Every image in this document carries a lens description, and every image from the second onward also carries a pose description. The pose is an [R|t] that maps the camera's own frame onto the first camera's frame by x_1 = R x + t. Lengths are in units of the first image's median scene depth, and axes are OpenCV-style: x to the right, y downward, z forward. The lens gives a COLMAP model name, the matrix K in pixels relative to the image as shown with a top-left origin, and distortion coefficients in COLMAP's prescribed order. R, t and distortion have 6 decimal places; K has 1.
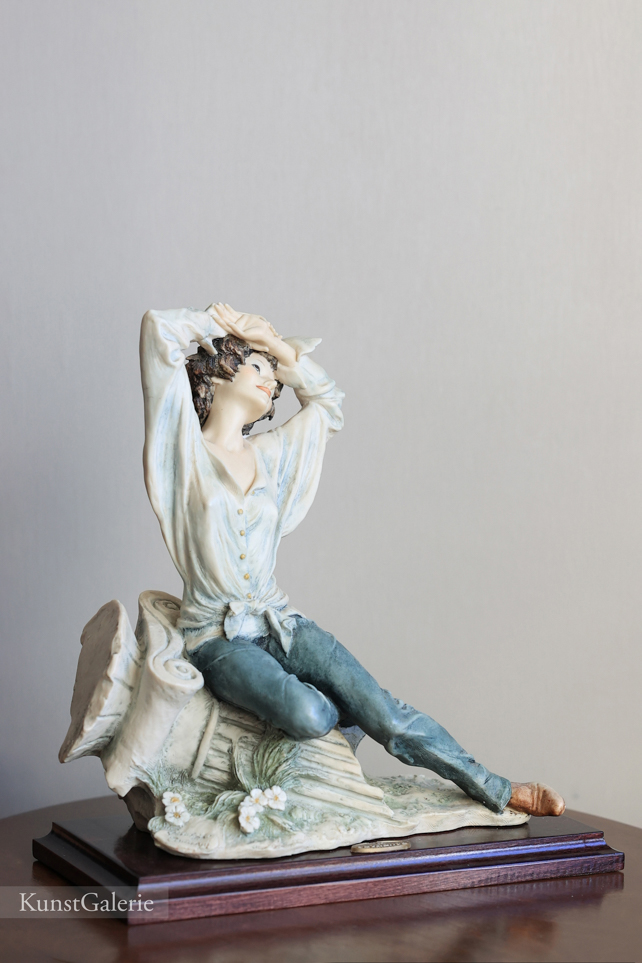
lens RADIAL K [[2292.3, 0, 321.4], [0, 2292.3, 482.0], [0, 0, 1]] dist [-0.114376, 0.000000]
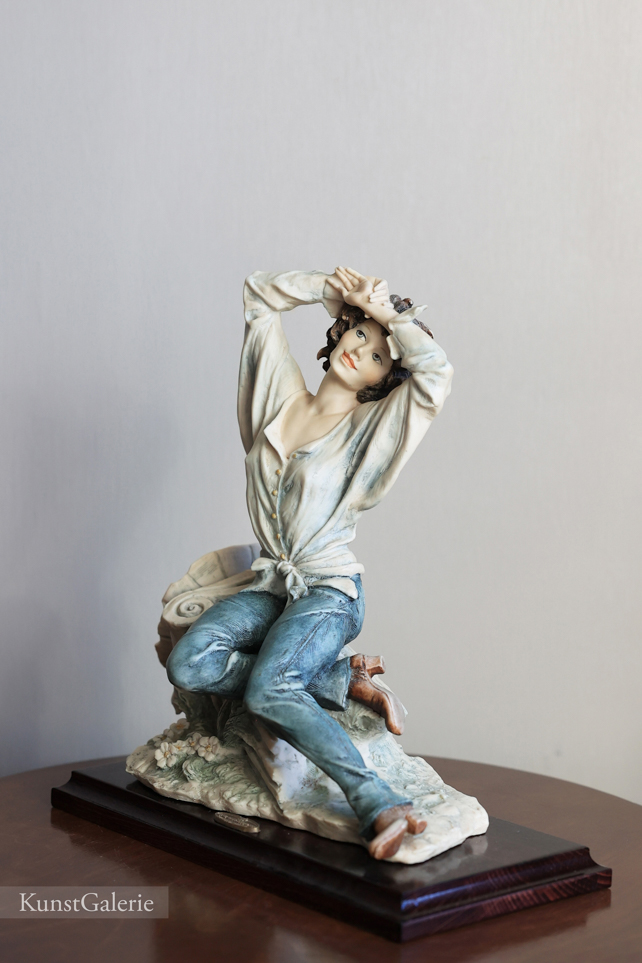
lens RADIAL K [[2211.1, 0, 322.6], [0, 2211.1, 485.3], [0, 0, 1]] dist [-0.079336, 0.000000]
pose [[0.258634, 0.110892, -0.959589, 0.913744], [-0.099244, 0.991183, 0.087794, -0.069397], [0.960864, 0.072527, 0.267359, 0.759849]]
